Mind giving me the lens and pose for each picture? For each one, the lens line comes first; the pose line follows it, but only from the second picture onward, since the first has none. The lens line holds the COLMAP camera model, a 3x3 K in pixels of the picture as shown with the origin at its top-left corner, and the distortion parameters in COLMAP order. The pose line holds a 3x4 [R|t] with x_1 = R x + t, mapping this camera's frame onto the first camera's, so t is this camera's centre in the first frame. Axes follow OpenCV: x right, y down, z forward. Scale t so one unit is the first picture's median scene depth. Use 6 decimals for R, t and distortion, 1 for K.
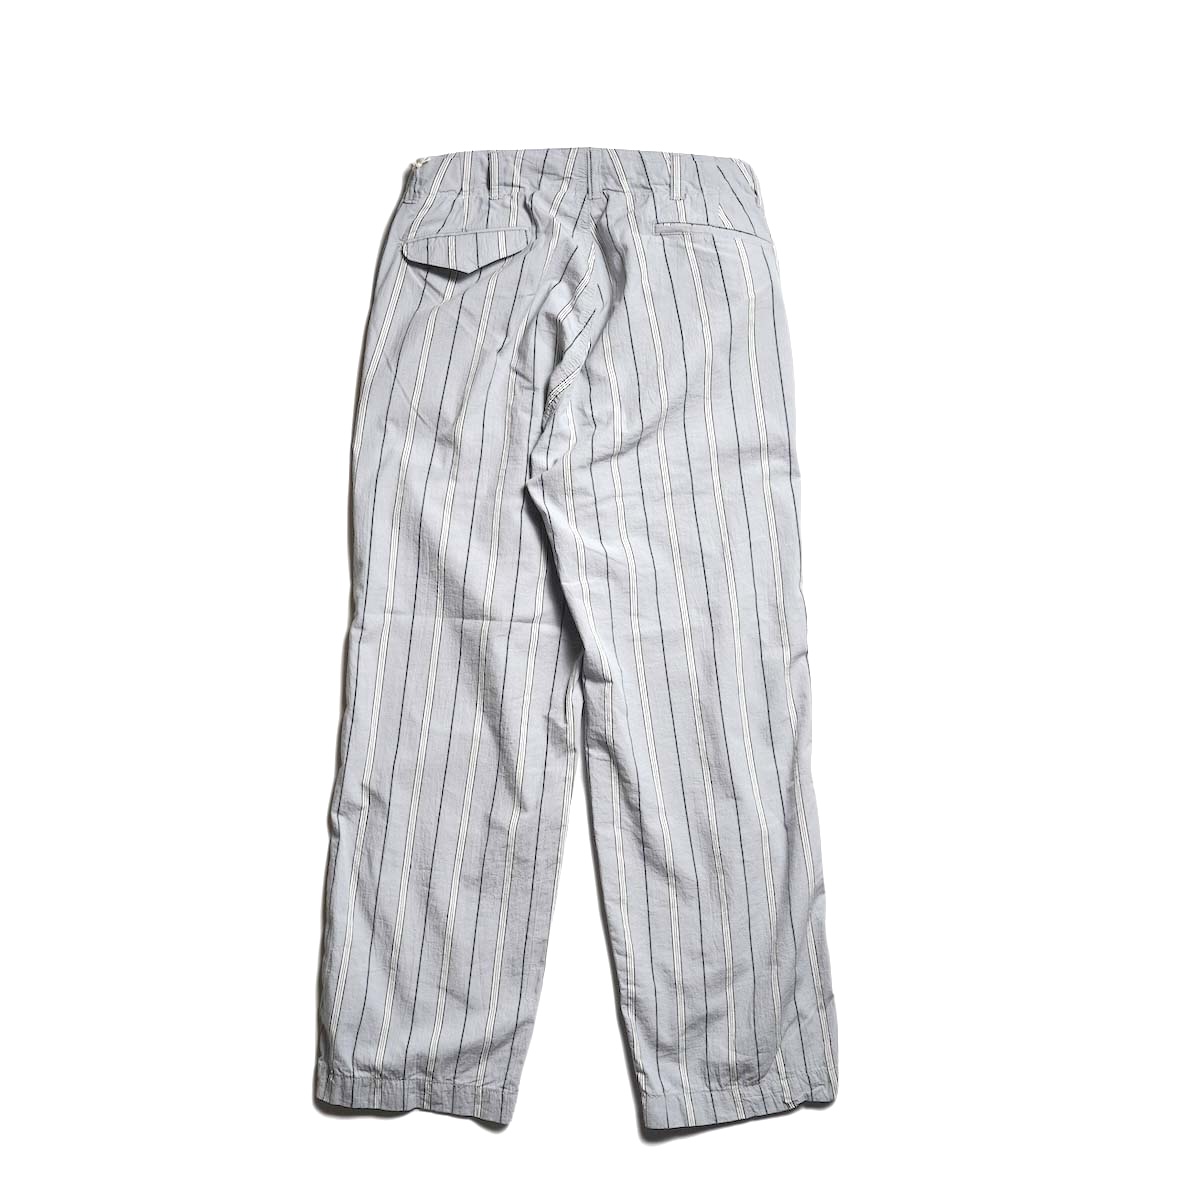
lens RADIAL K [[1402.8, 0, 600.0], [0, 1402.8, 600.0], [0, 0, 1]] dist [-0.012587, -0.020577]
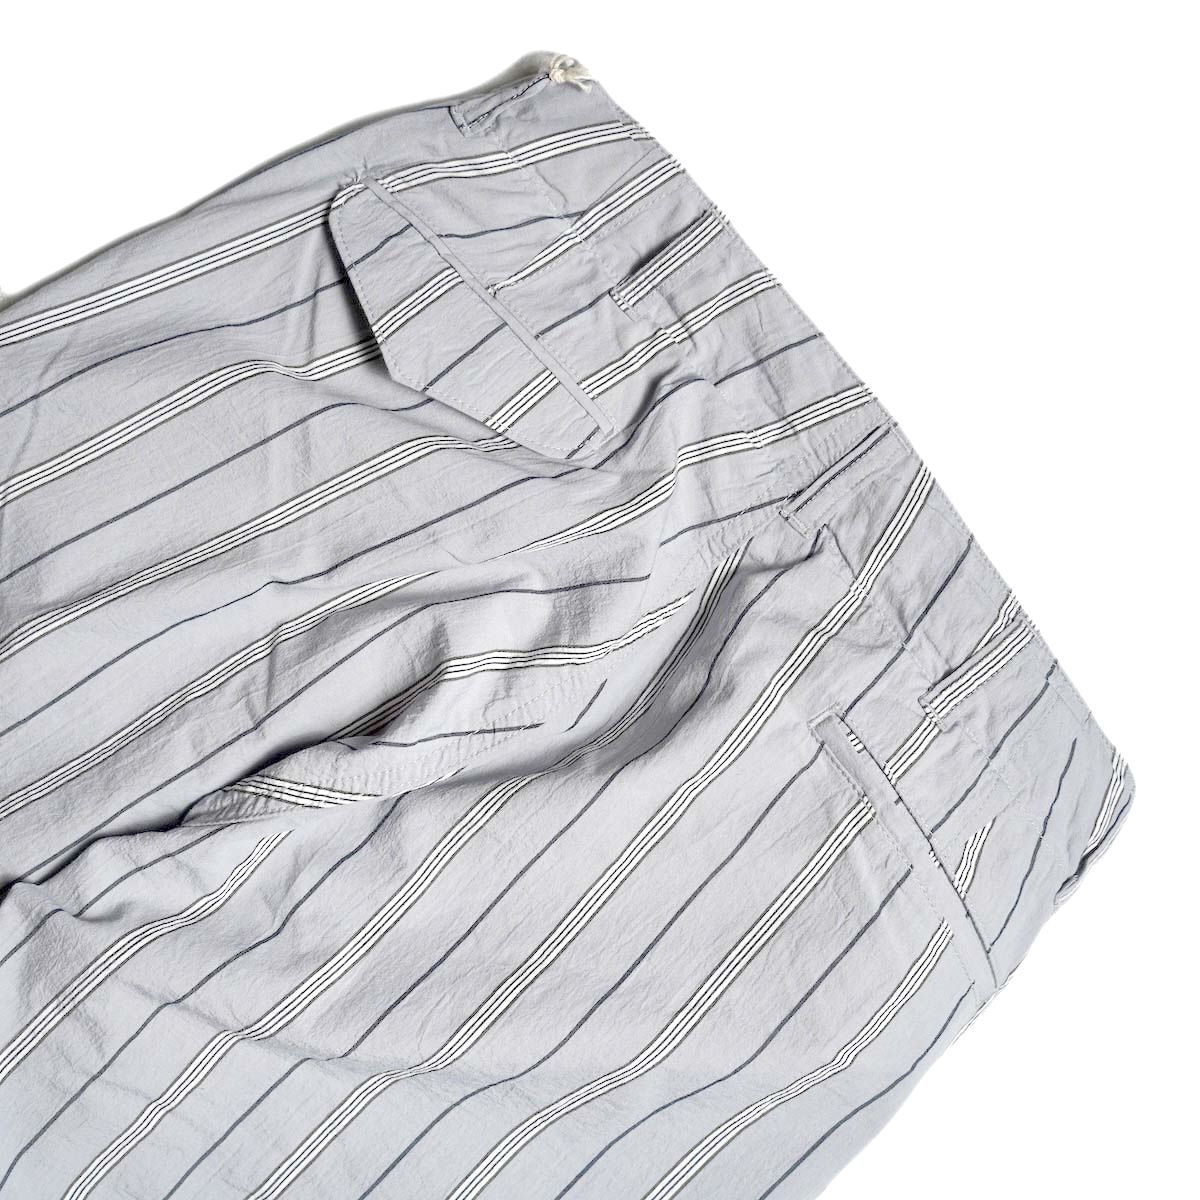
lens RADIAL K [[1402.8, 0, 600.0], [0, 1402.8, 600.0], [0, 0, 1]] dist [-0.012587, -0.020577]
pose [[0.616825, 0.787083, 0.005214, -0.020550], [-0.787097, 0.616787, 0.007292, -0.240059], [0.002524, -0.008602, 0.999960, 0.646212]]
